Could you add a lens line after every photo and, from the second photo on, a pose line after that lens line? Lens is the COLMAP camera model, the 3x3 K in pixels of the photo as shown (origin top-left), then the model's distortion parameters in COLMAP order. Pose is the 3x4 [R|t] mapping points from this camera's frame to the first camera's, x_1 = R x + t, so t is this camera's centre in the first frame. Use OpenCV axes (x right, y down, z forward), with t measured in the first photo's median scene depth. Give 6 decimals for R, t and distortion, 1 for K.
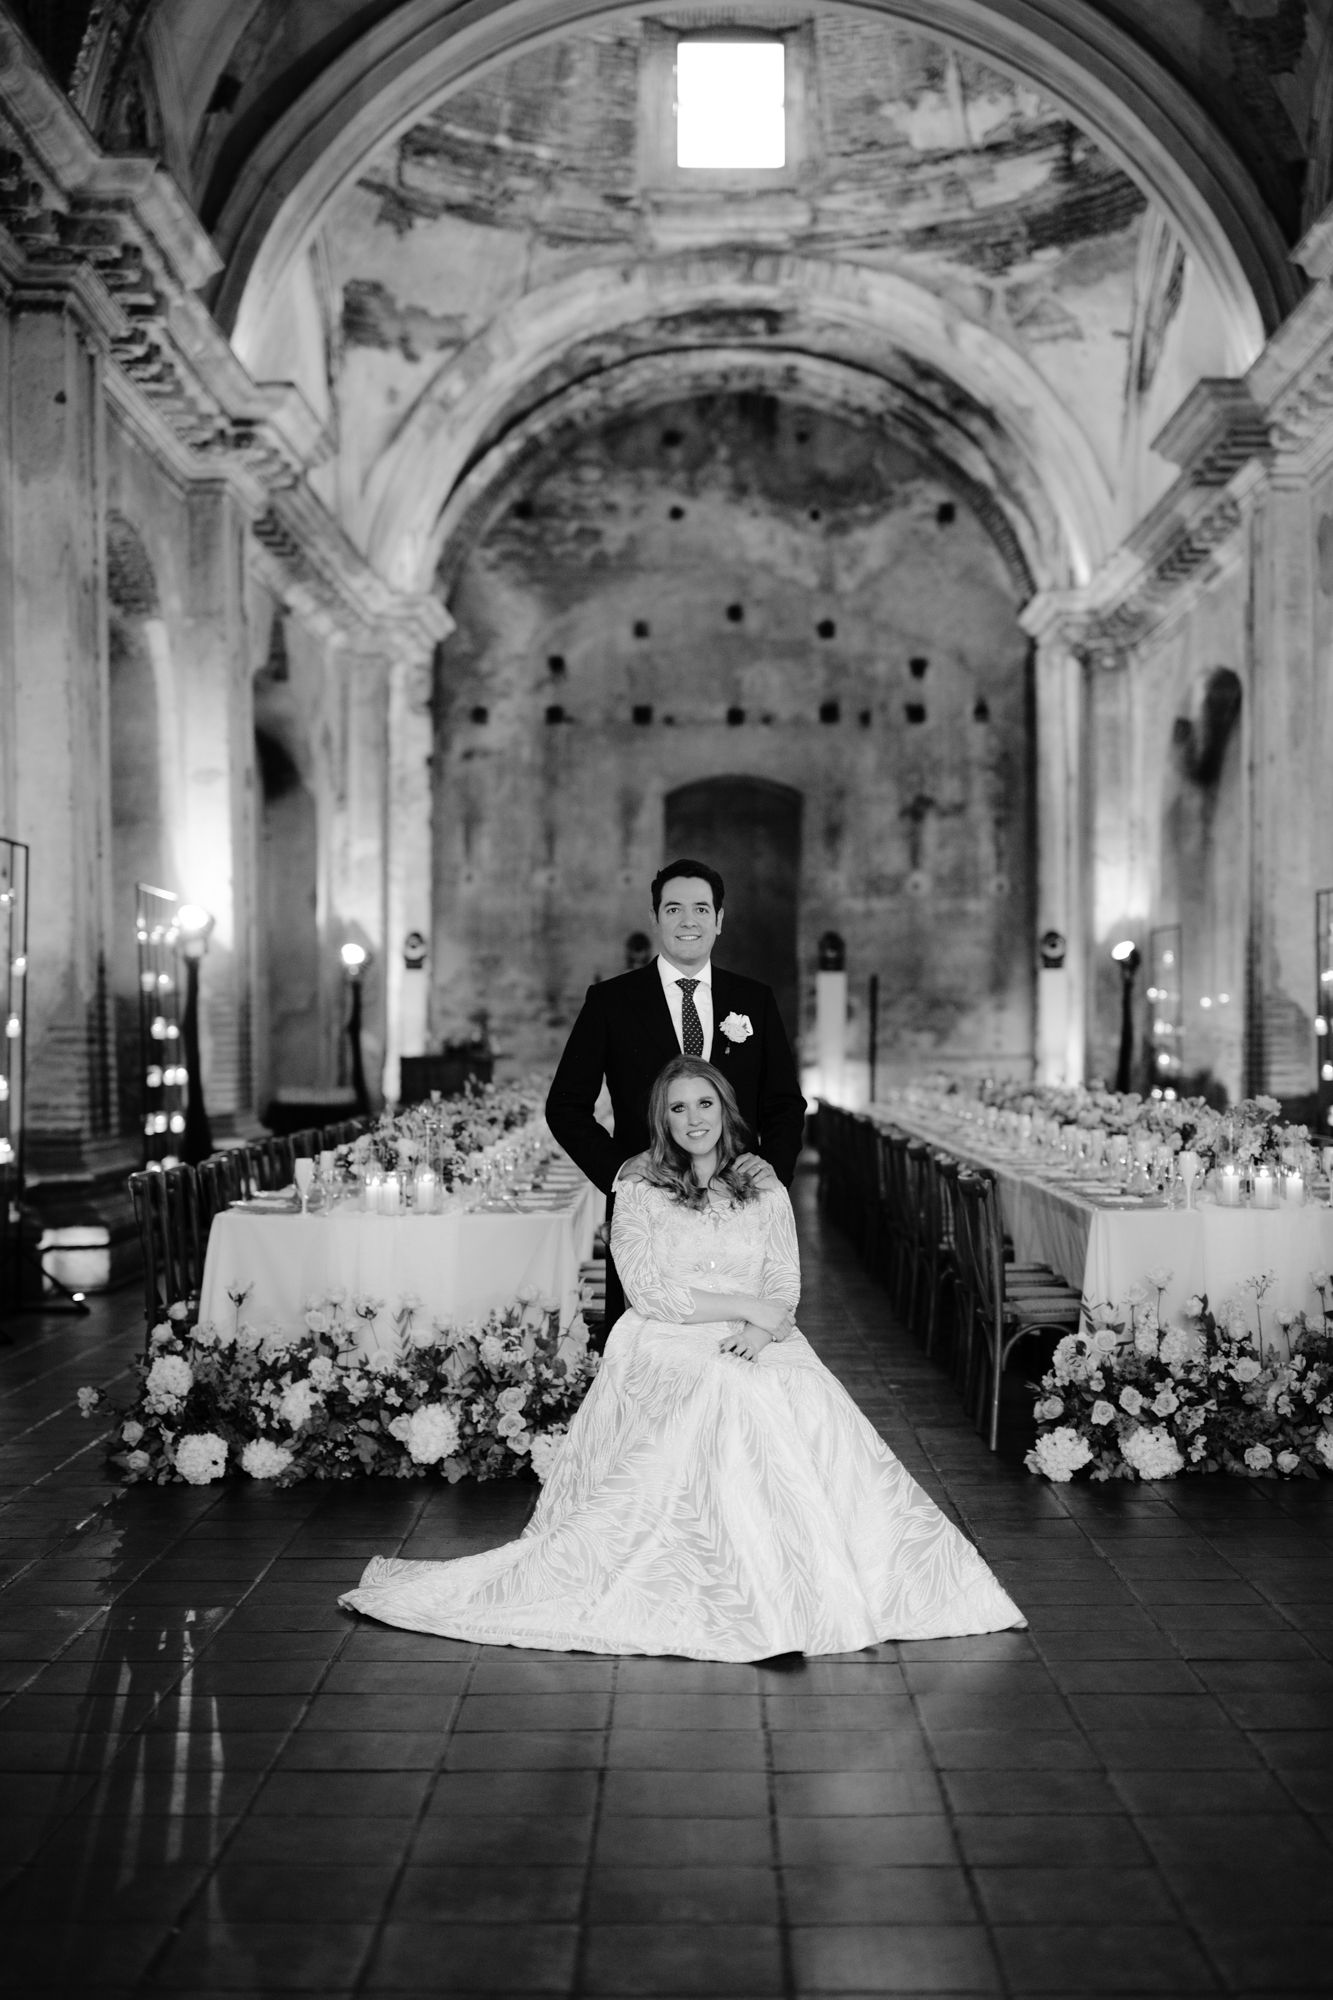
lens RADIAL K [[2895.1, 0, 668.4], [0, 2895.1, 1032.4], [0, 0, 1]] dist [0.011323, -0.042541]
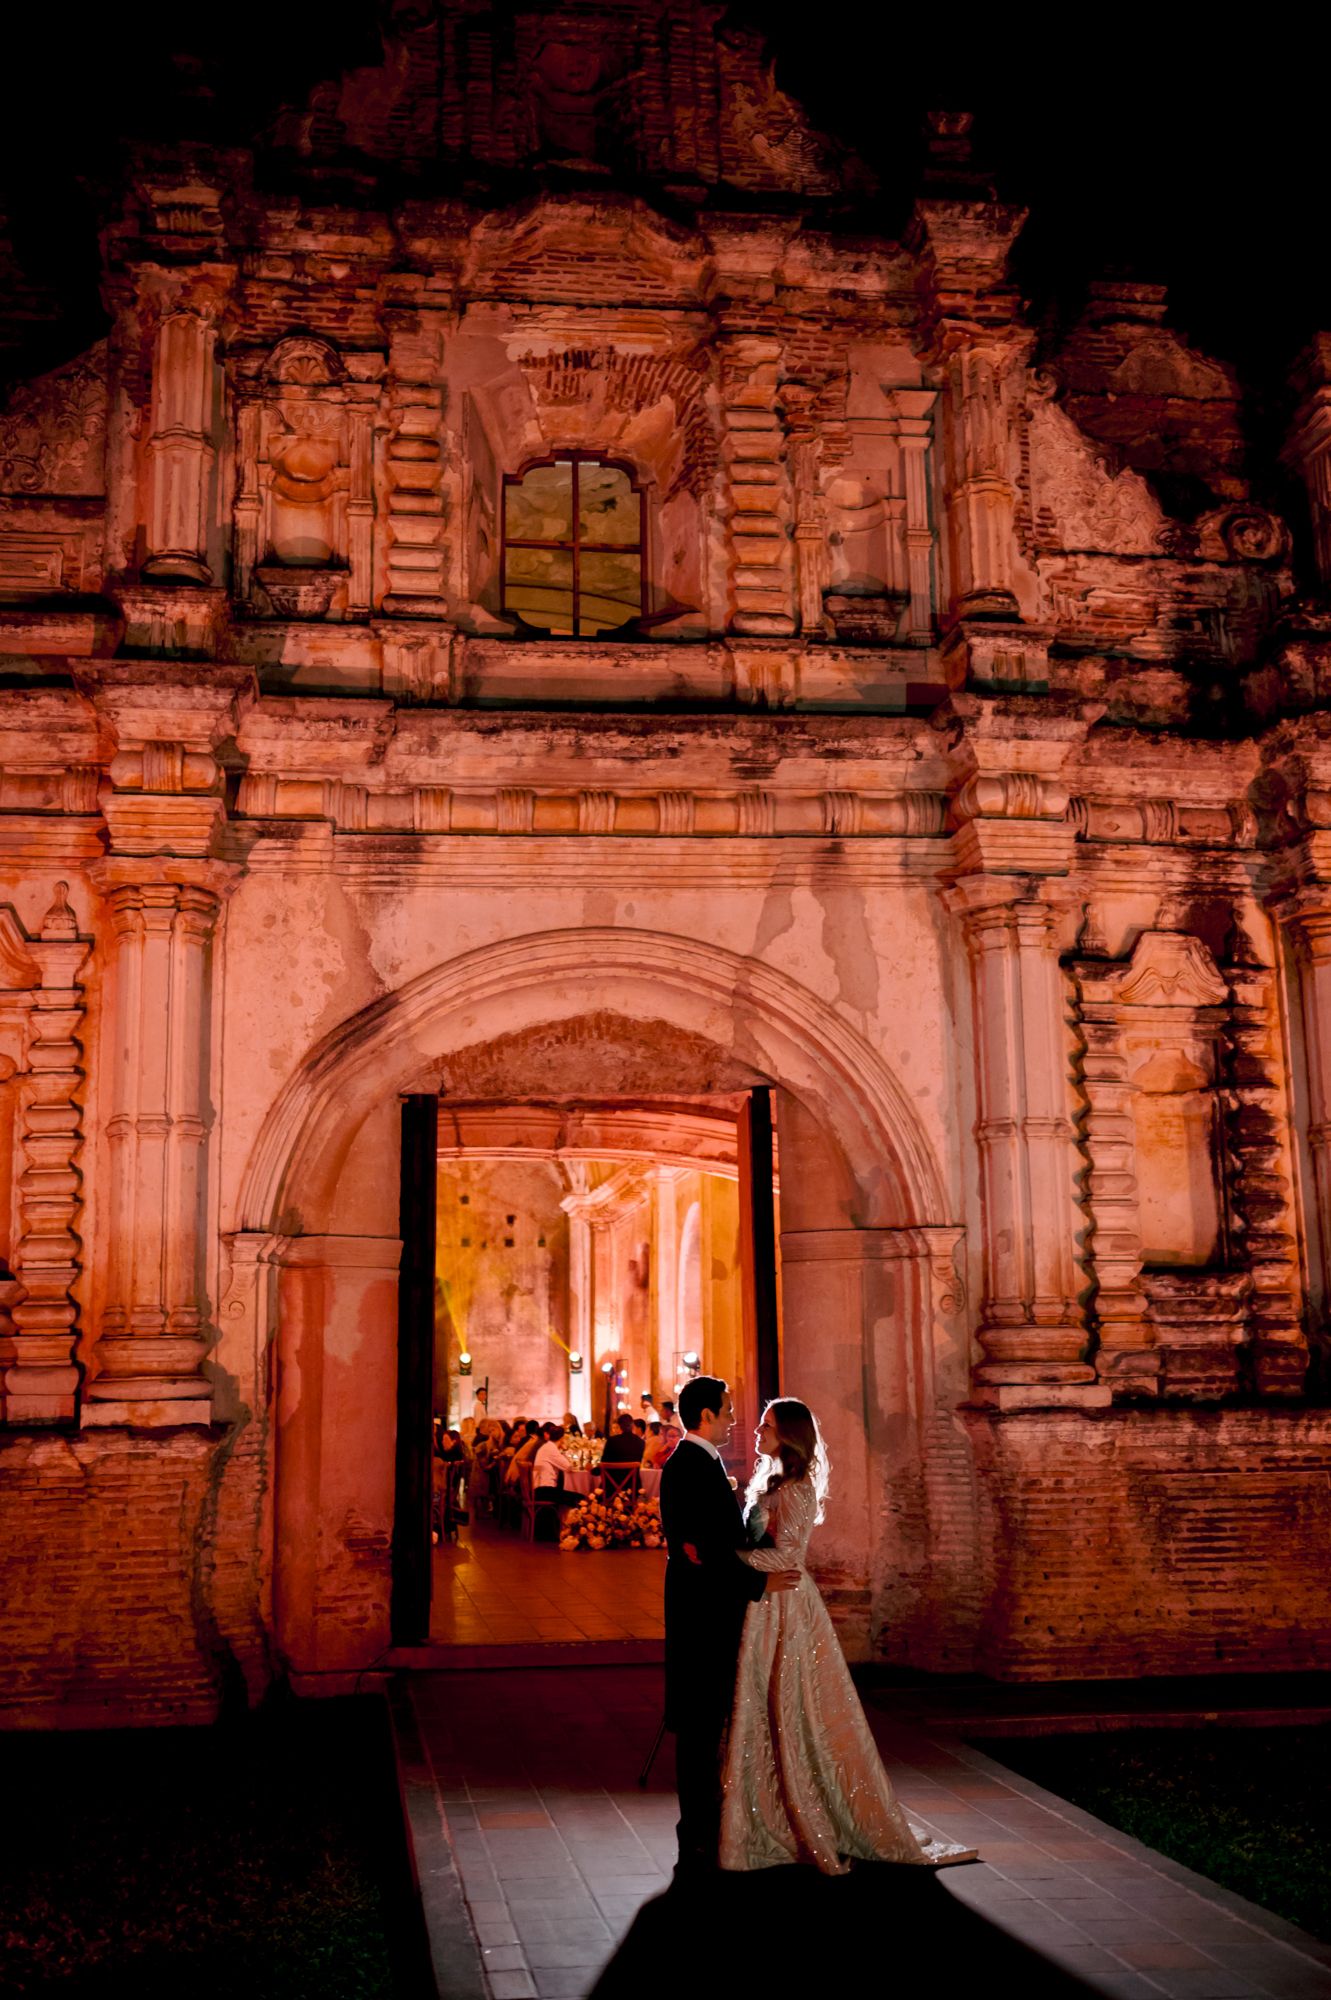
lens RADIAL K [[2027.9, 0, 656.2], [0, 2027.9, 950.3], [0, 0, 1]] dist [-0.006875, 0.002995]
pose [[0.987242, 0.027953, 0.156751, -0.046447], [0.006233, 0.976931, -0.213466, -0.009505], [-0.159102, 0.211720, 0.964293, -0.479740]]
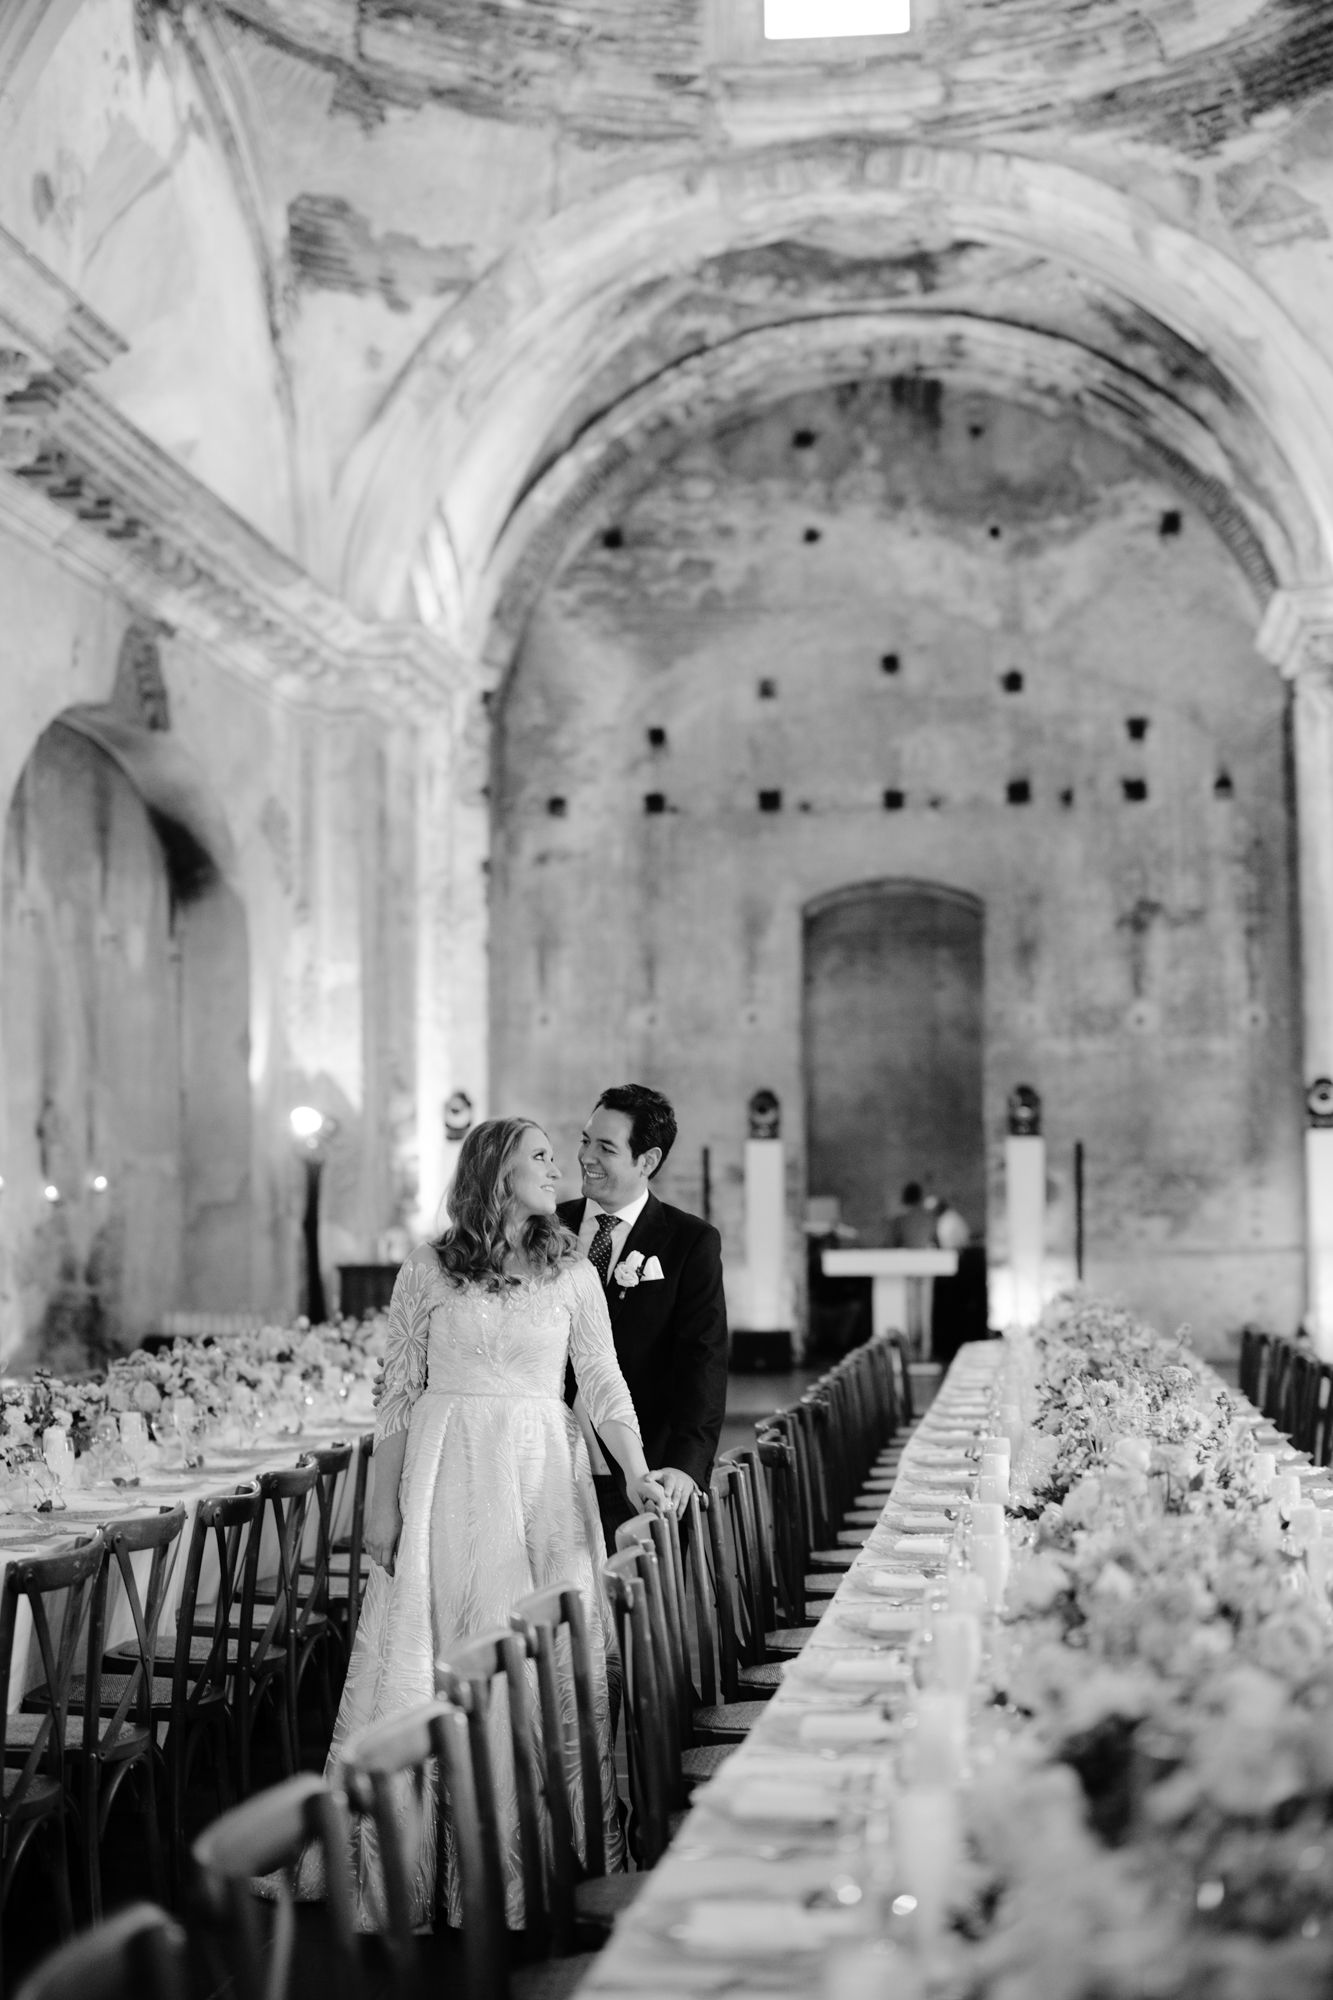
lens RADIAL K [[3023.8, 0, 681.2], [0, 3023.8, 1002.3], [0, 0, 1]] dist [0.000716, 0.014320]
pose [[0.994323, -0.017710, -0.104919, 0.059205], [0.010530, 0.997588, -0.068605, -0.003917], [0.105881, 0.067111, 0.992112, 0.259120]]
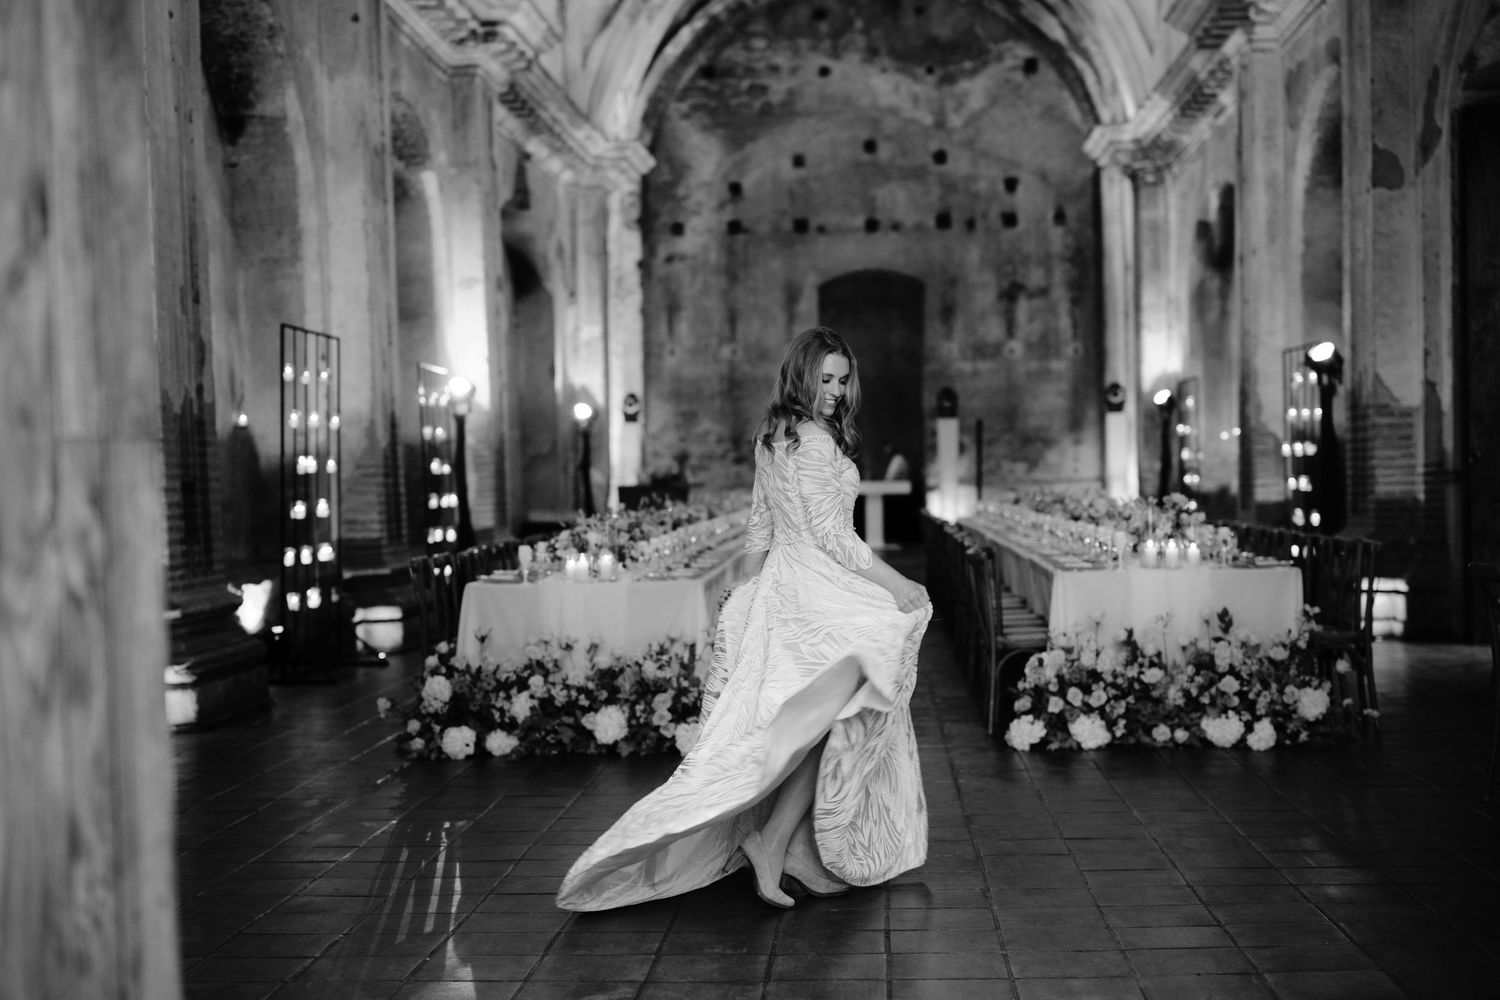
lens RADIAL K [[2293.8, 0, 724.5], [0, 2293.8, 518.9], [0, 0, 1]] dist [0.003063, 0.049954]
pose [[0.998357, -0.016891, -0.054762, 0.013283], [0.018015, 0.999636, 0.020095, 0.002451], [0.054403, -0.021048, 0.998297, -0.055171]]
